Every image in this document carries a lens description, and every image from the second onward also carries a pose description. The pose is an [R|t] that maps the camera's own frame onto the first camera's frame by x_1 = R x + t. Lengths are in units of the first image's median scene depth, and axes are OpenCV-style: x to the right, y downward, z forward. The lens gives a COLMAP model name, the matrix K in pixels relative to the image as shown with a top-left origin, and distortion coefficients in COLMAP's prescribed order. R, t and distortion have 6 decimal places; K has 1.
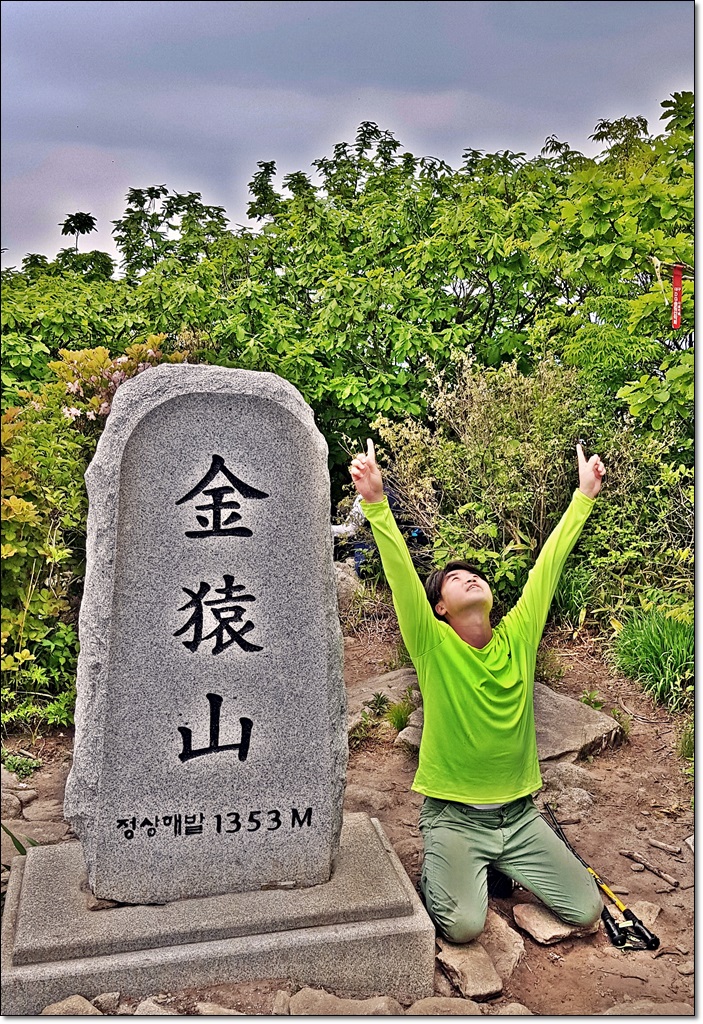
lens RADIAL K [[1089.3, 0, 348.7], [0, 1089.3, 627.8], [0, 0, 1]] dist [0.132487, -0.283521]
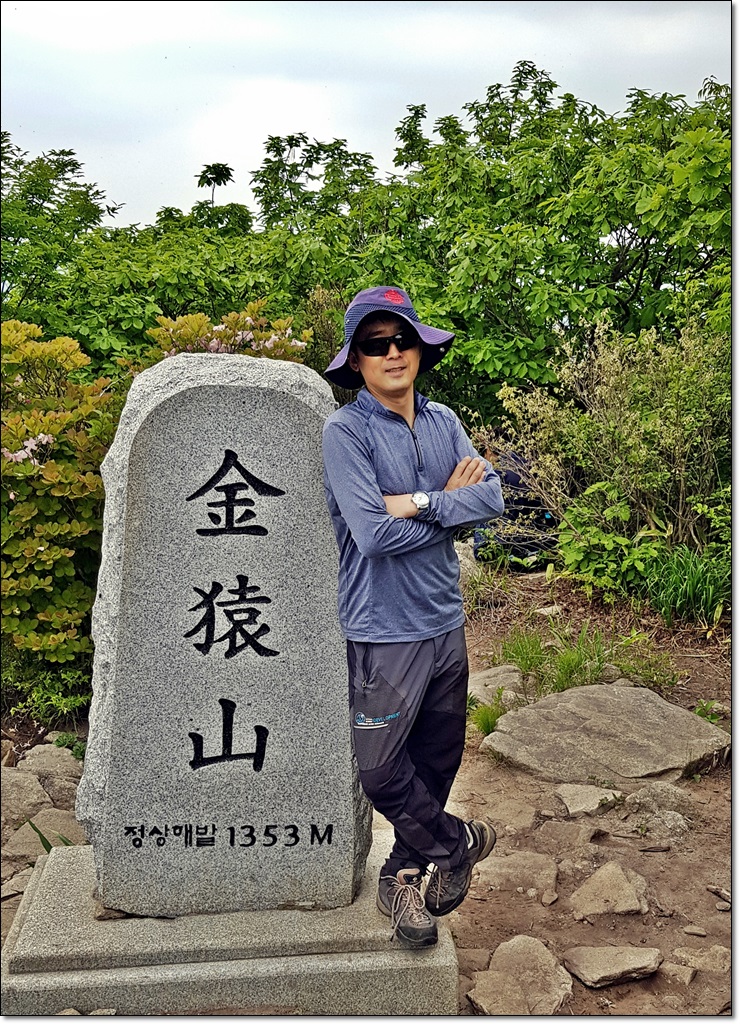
lens RADIAL K [[1192.1, 0, 401.4], [0, 1192.1, 580.7], [0, 0, 1]] dist [0.135659, -0.294211]
pose [[0.991768, 0.032722, -0.123799, 0.145940], [-0.034077, 0.999380, -0.008845, -0.036751], [0.123433, 0.012991, 0.992268, -0.010628]]
